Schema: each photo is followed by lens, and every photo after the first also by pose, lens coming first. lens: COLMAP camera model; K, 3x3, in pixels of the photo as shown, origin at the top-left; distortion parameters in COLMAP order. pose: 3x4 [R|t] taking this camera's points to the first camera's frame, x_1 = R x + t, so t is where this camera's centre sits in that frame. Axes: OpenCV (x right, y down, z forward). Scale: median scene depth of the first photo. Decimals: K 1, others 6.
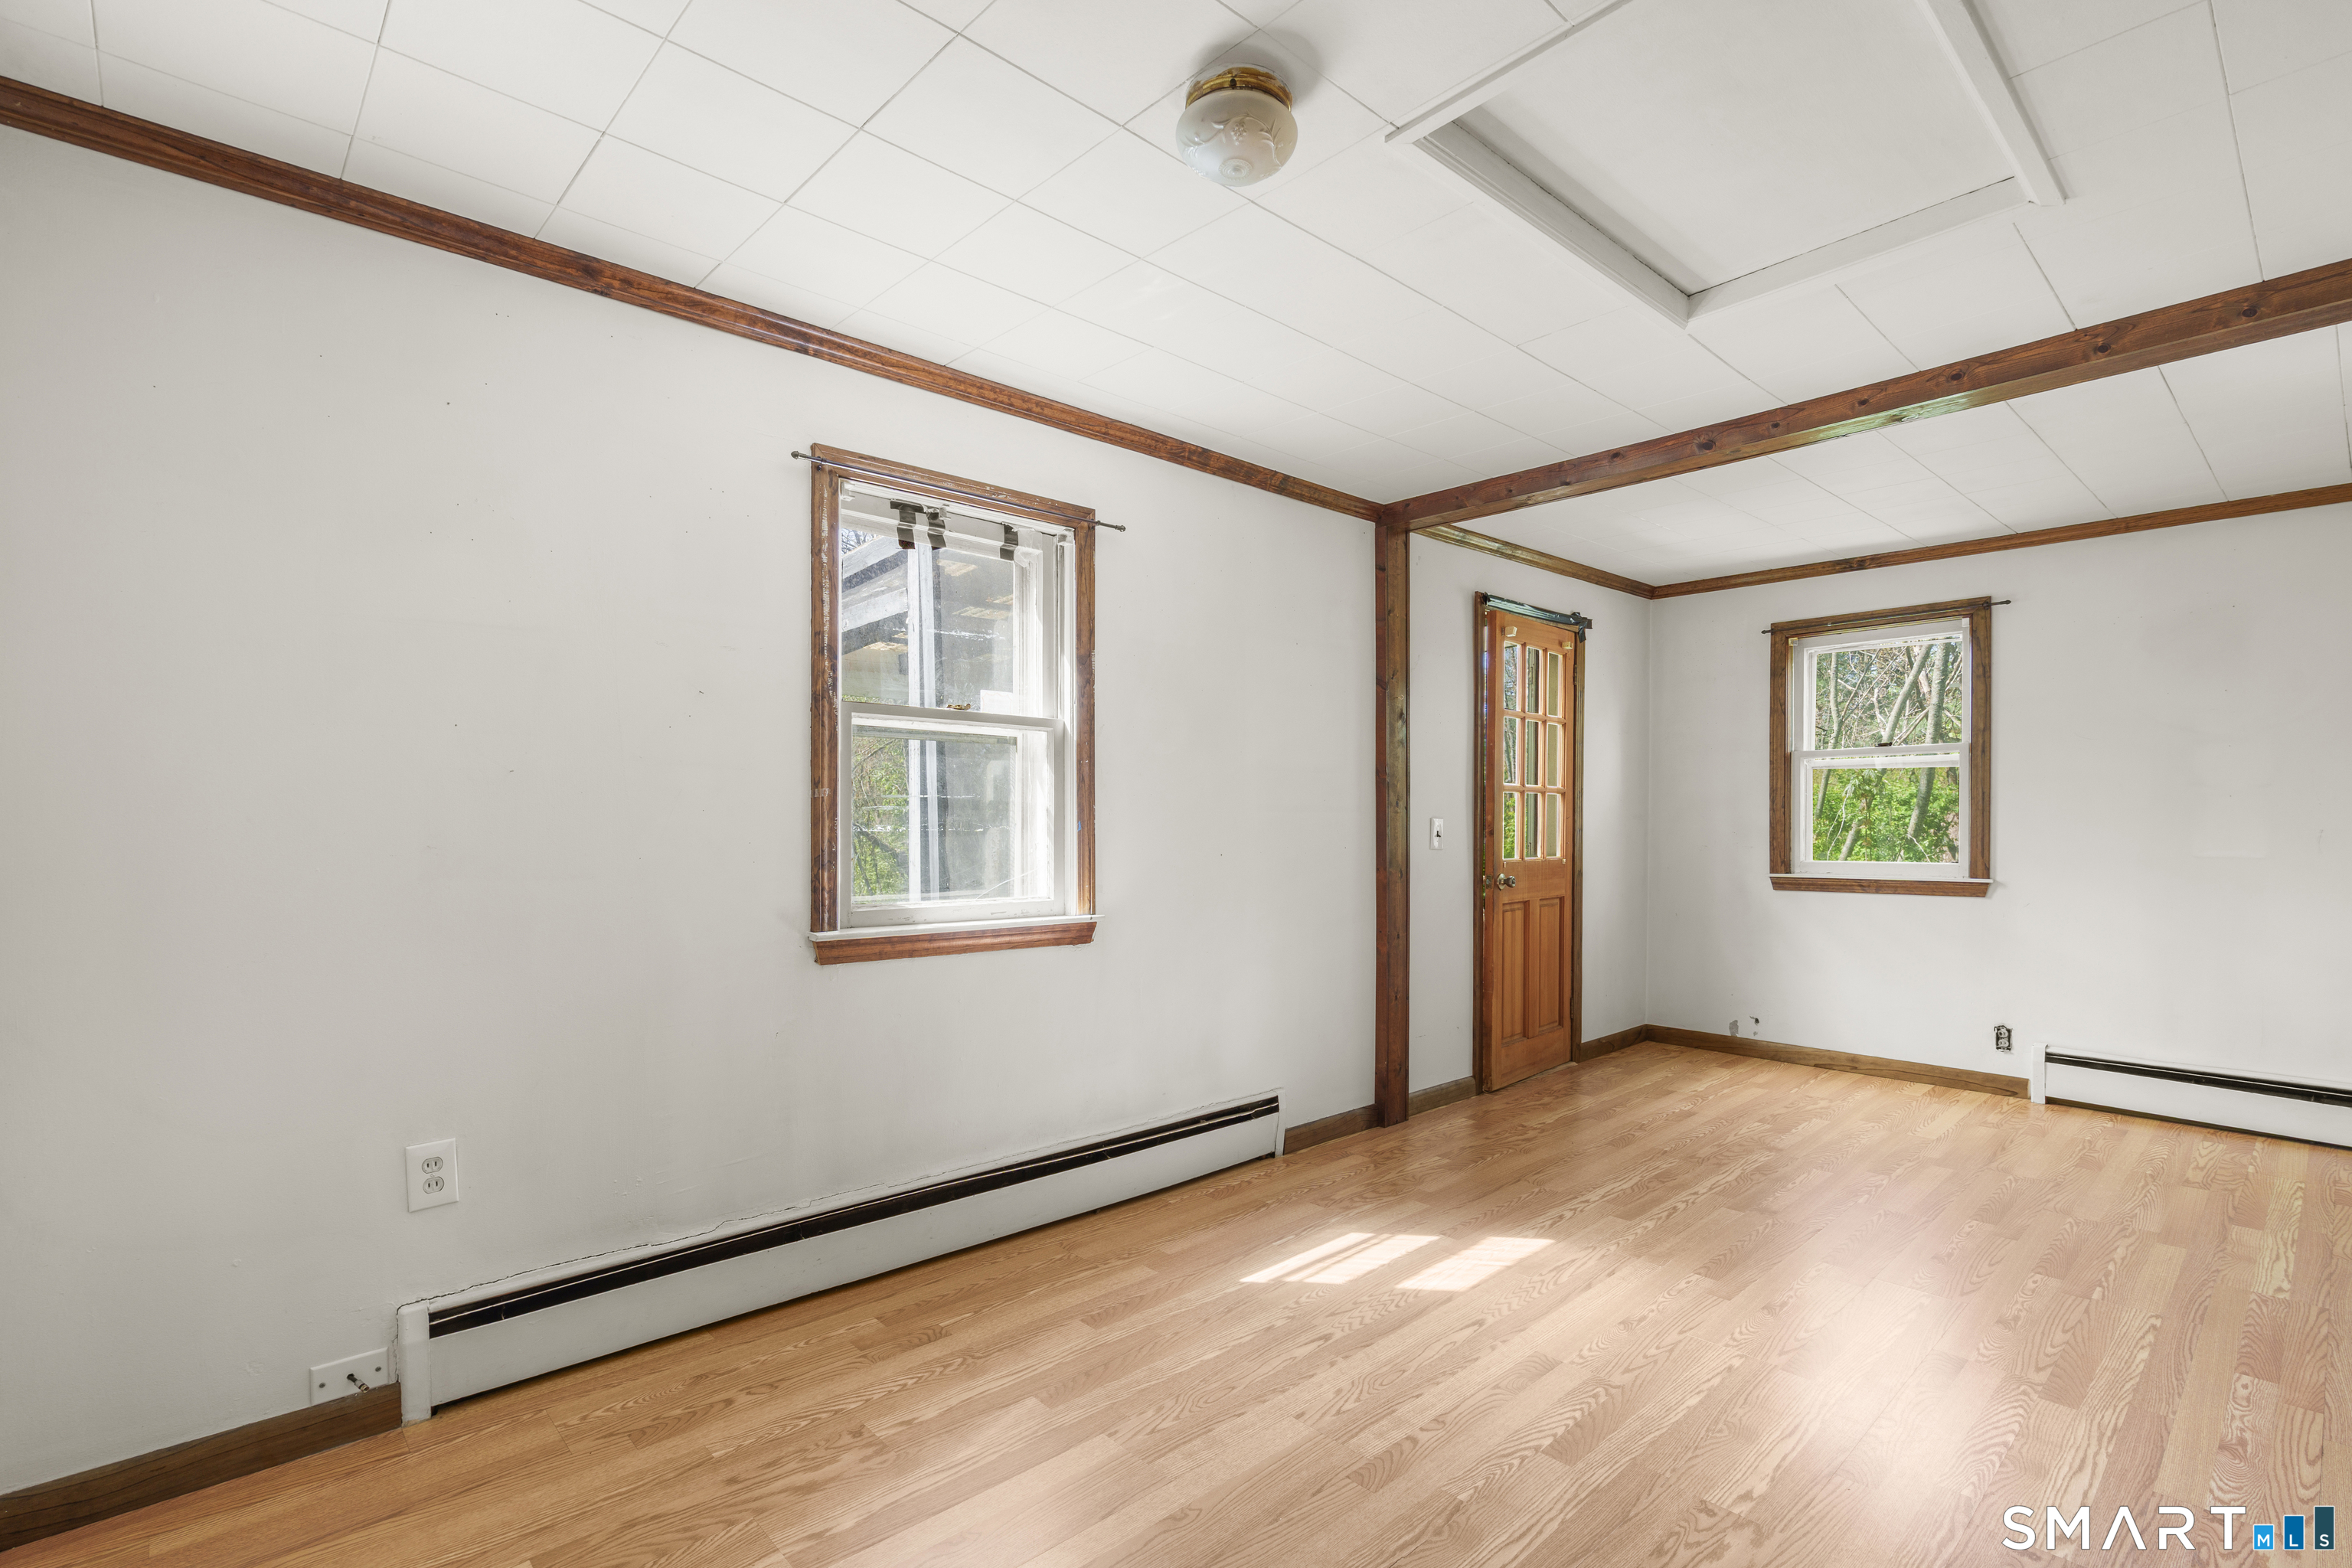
lens RADIAL K [[1091.8, 0, 1176.0], [0, 1091.8, 784.0], [0, 0, 1]] dist [-0.000181, 0.000207]
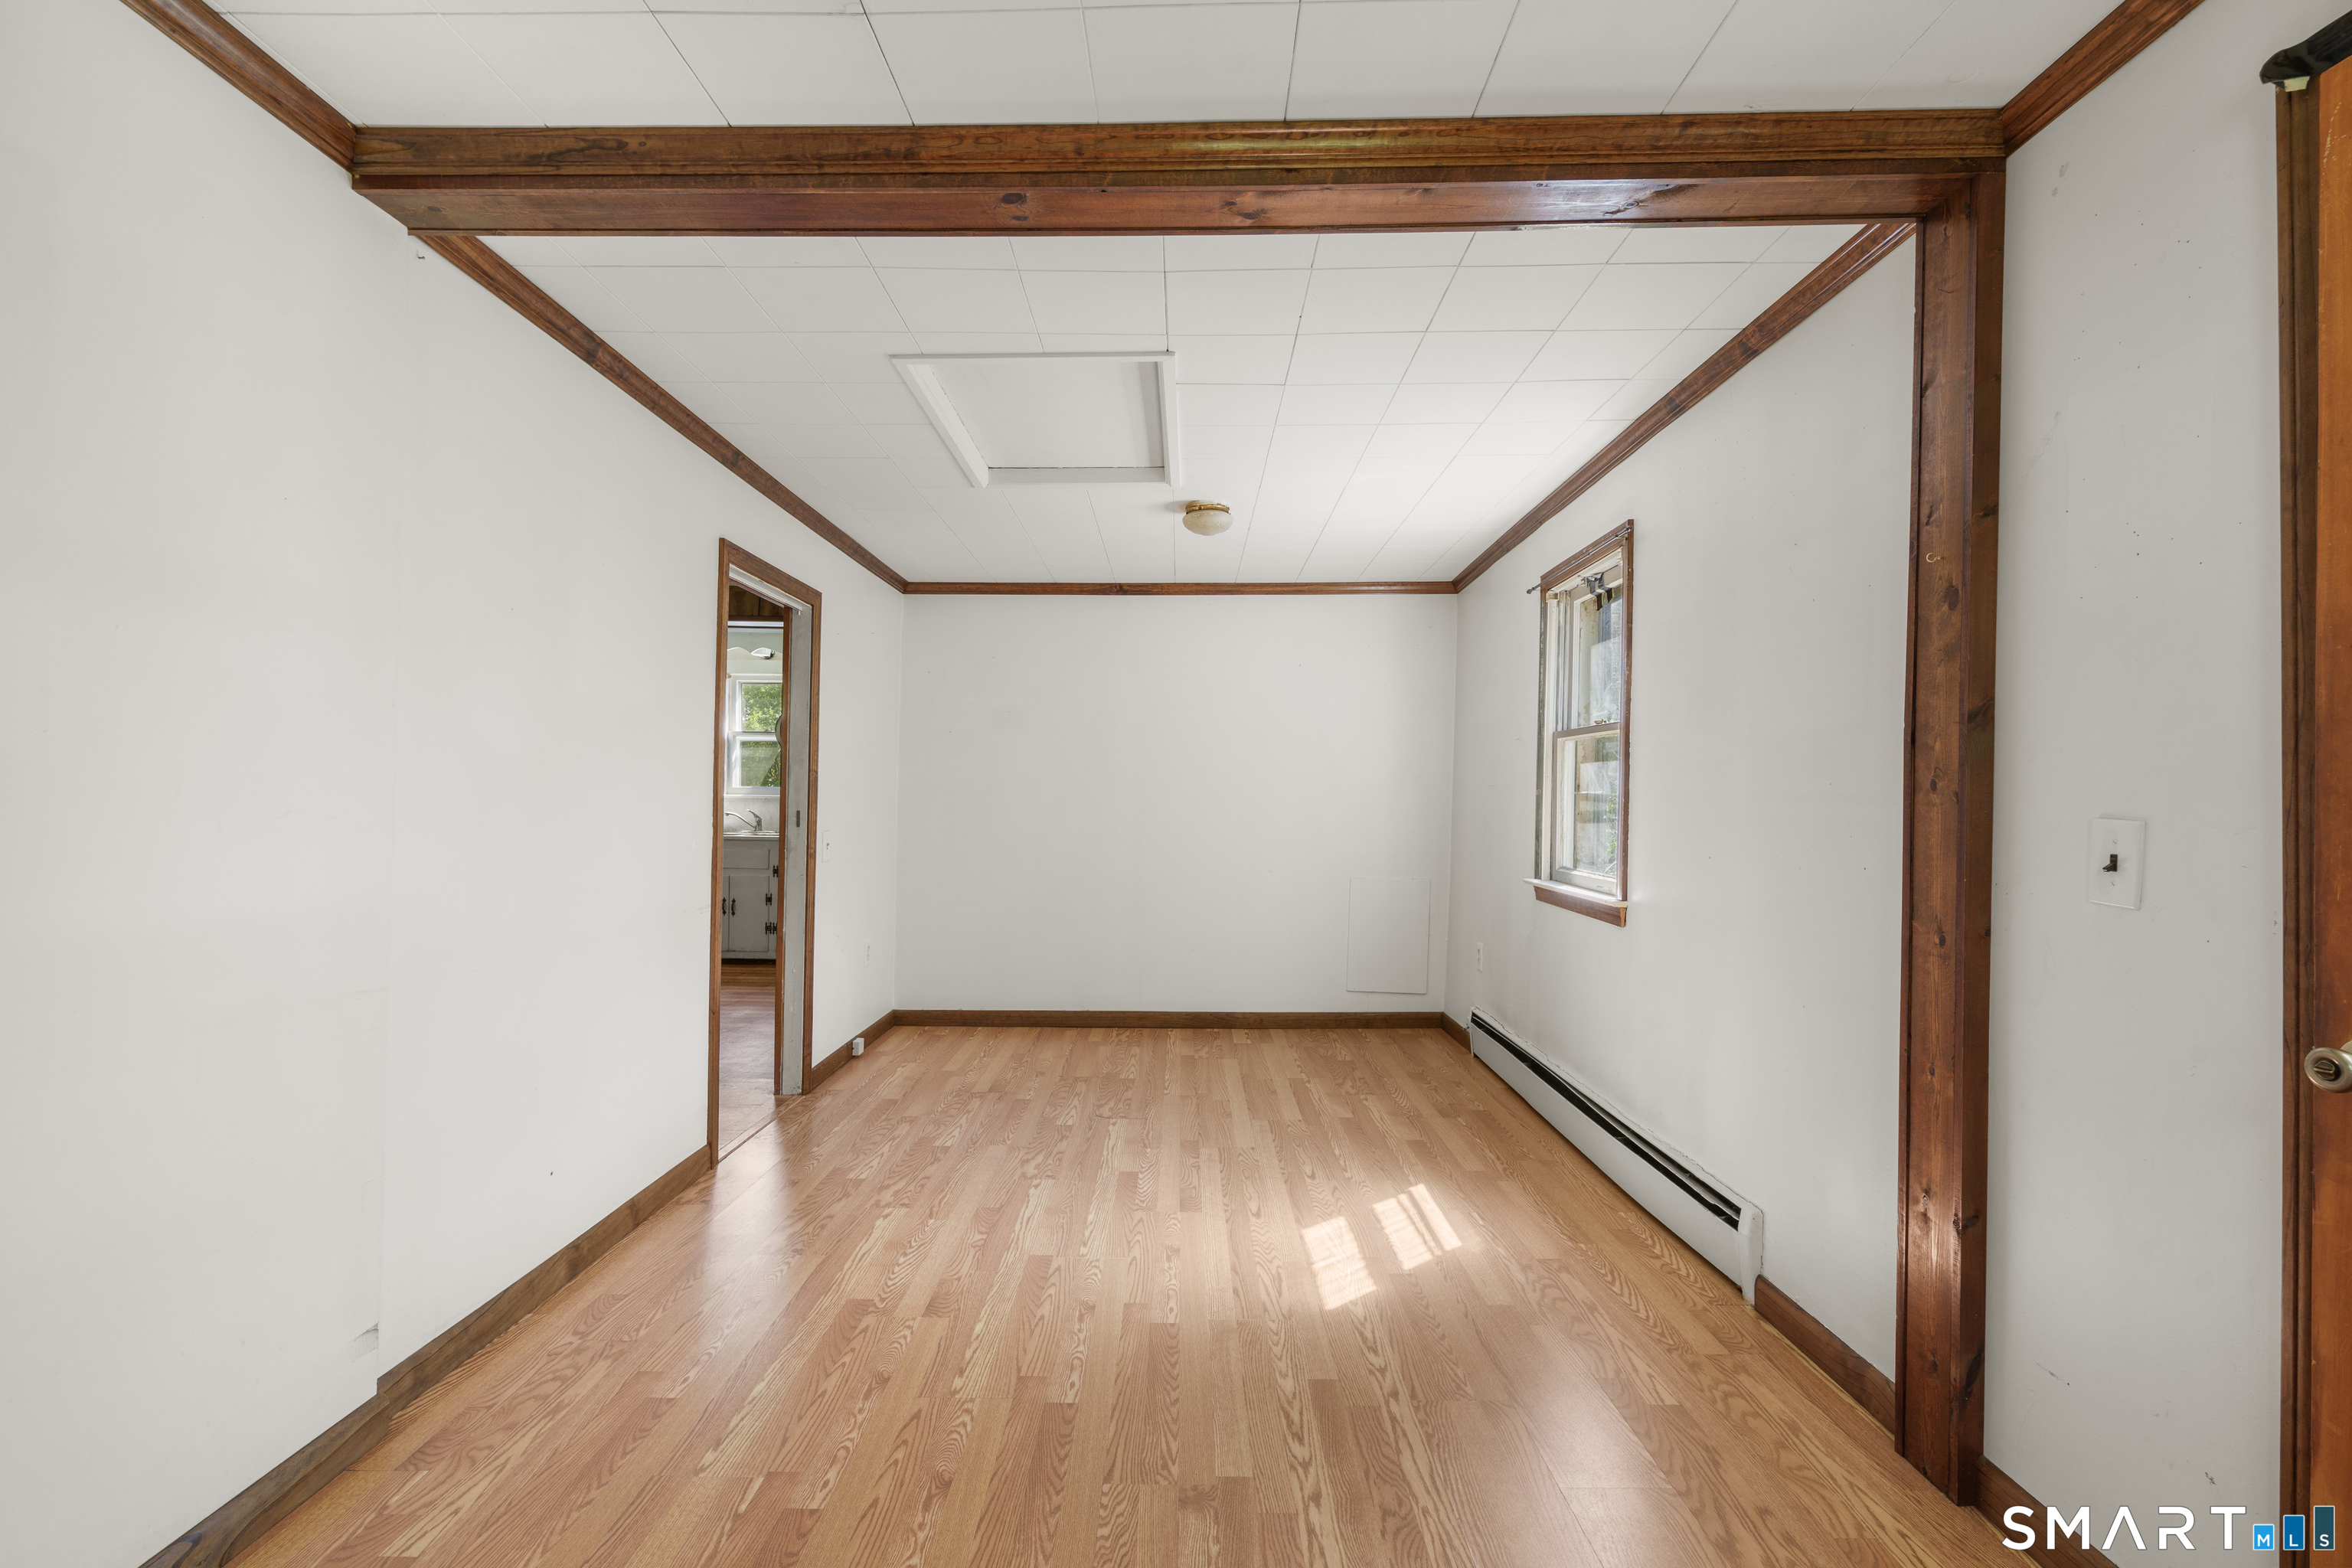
lens RADIAL K [[1091.8, 0, 1176.0], [0, 1091.8, 784.0], [0, 0, 1]] dist [-0.000181, 0.000207]
pose [[-0.686912, -0.016536, -0.726552, 1.169820], [0.015913, 0.999159, -0.037785, 0.046976], [0.726566, -0.037517, -0.686072, 1.688105]]
